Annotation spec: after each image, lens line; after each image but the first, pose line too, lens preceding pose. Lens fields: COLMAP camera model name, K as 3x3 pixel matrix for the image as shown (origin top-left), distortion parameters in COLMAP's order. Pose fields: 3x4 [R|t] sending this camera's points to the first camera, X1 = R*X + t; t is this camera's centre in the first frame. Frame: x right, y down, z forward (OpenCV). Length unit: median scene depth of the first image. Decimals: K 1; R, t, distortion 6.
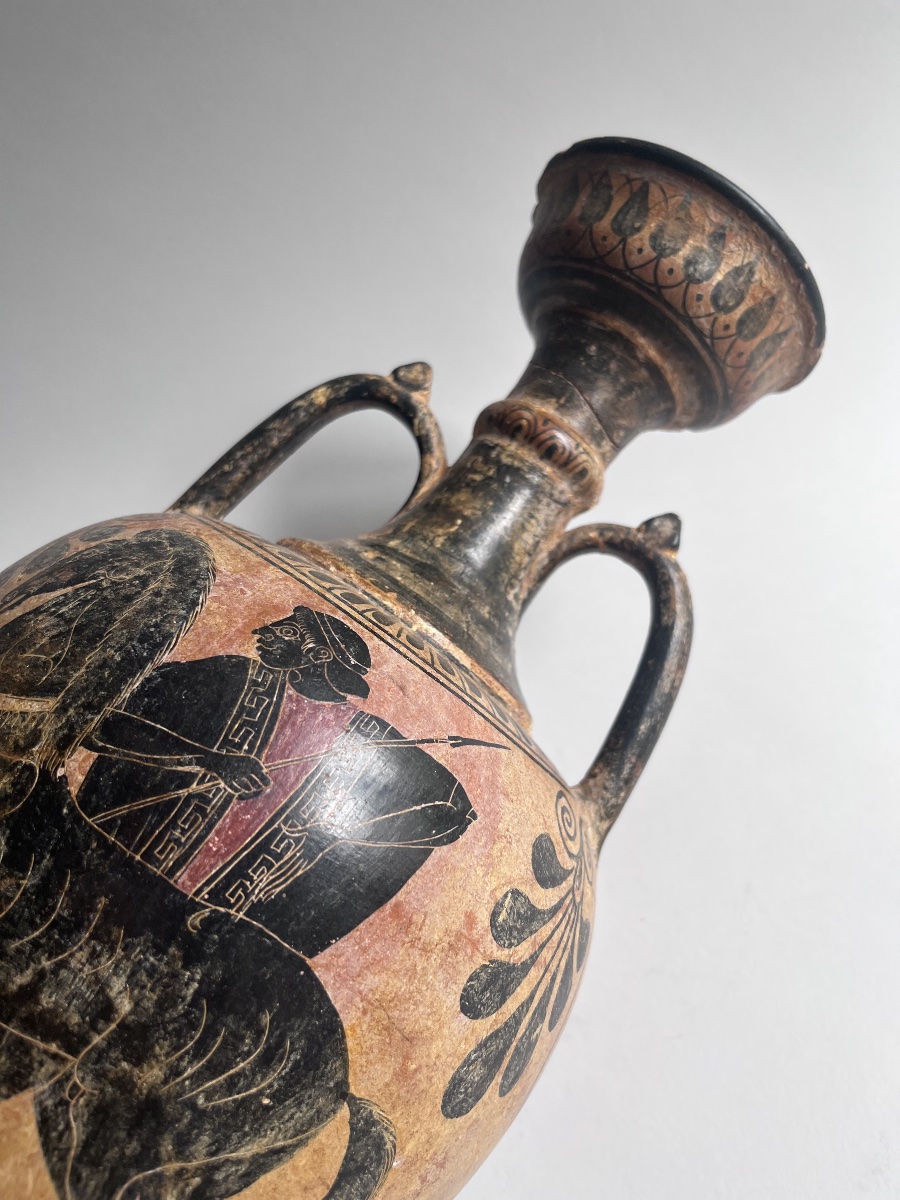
lens RADIAL K [[932.2, 0, 448.7], [0, 932.2, 591.1], [0, 0, 1]] dist [0.007773, -0.072108]
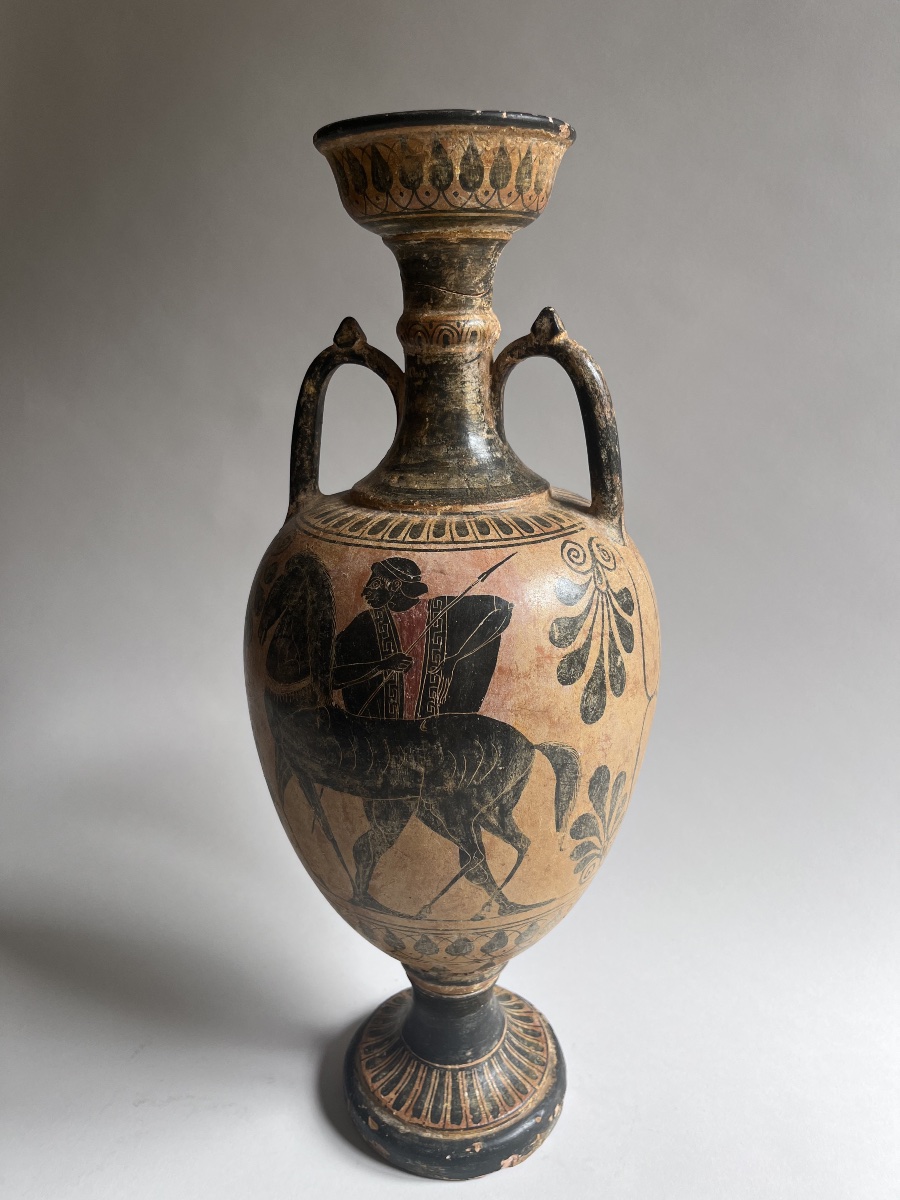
lens RADIAL K [[932.2, 0, 448.7], [0, 932.2, 591.1], [0, 0, 1]] dist [0.007773, -0.072108]
pose [[0.768343, -0.507788, -0.389615, 0.702191], [0.626438, 0.721451, 0.295099, -0.429620], [0.131240, -0.470807, 0.872420, -0.664461]]
